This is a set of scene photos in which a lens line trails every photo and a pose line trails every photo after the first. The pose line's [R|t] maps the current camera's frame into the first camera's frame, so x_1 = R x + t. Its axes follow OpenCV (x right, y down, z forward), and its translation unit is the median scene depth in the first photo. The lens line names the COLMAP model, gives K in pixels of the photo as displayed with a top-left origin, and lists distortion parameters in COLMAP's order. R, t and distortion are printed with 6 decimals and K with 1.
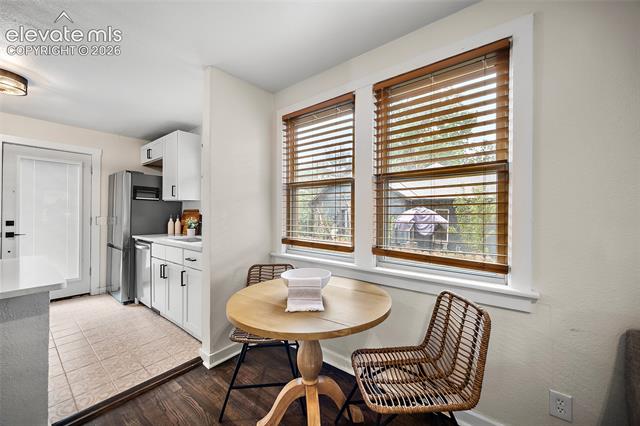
lens RADIAL K [[251.3, 0, 322.1], [0, 251.3, 211.7], [0, 0, 1]] dist [-0.000993, -0.000280]
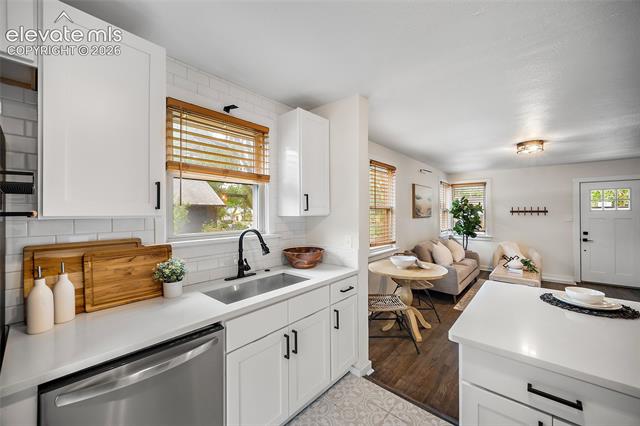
lens RADIAL K [[251.3, 0, 322.1], [0, 251.3, 211.7], [0, 0, 1]] dist [-0.000993, -0.000280]
pose [[0.036030, -0.000871, 0.999350, -1.300686], [-0.002223, 0.999997, 0.000952, -0.076695], [-0.999348, -0.002256, 0.036028, 0.971161]]
